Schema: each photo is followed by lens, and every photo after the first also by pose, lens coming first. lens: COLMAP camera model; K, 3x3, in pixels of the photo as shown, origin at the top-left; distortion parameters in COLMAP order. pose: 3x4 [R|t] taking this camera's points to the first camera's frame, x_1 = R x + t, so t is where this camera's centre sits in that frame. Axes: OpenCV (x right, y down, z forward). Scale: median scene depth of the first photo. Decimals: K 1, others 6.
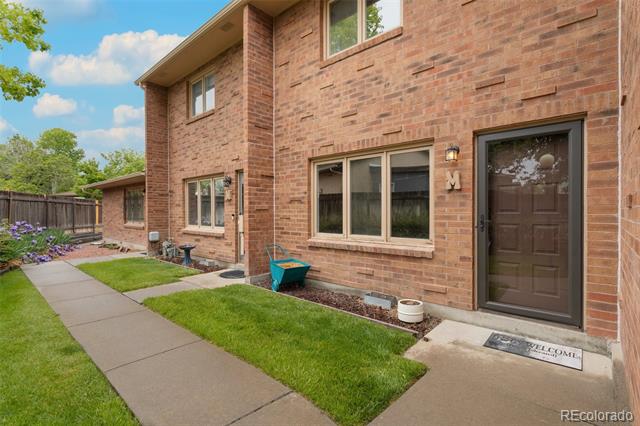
lens RADIAL K [[304.8, 0, 320.4], [0, 304.8, 213.6], [0, 0, 1]] dist [0.000810, 0.002055]
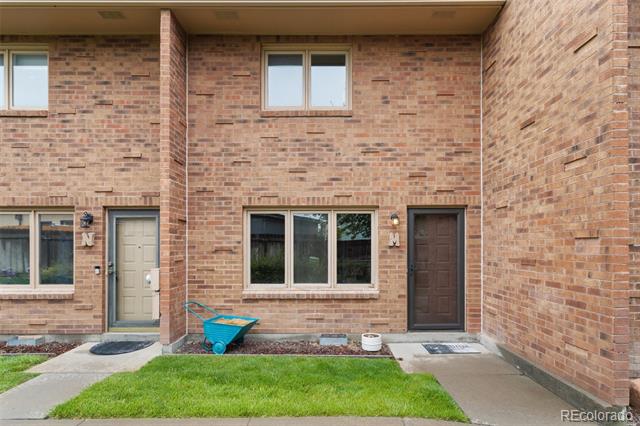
lens RADIAL K [[323.0, 0, 318.1], [0, 323.0, 246.7], [0, 0, 1]] dist [-0.001378, 0.002837]
pose [[0.751551, -0.001061, 0.659674, -0.669976], [0.005837, 0.999970, -0.005042, -0.062237], [-0.659649, 0.007640, 0.751535, 0.124090]]
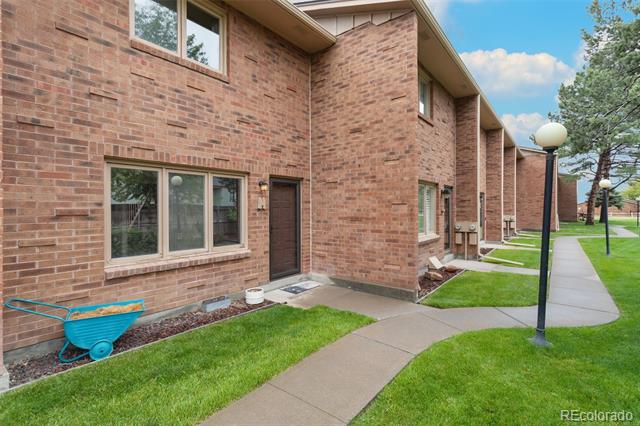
lens RADIAL K [[304.8, 0, 315.2], [0, 304.8, 211.4], [0, 0, 1]] dist [0.000810, 0.002055]
pose [[-0.049546, -0.004738, 0.998761, -0.985134], [0.014509, 0.999880, 0.005463, -0.062679], [-0.998666, 0.014762, -0.049472, 0.702727]]
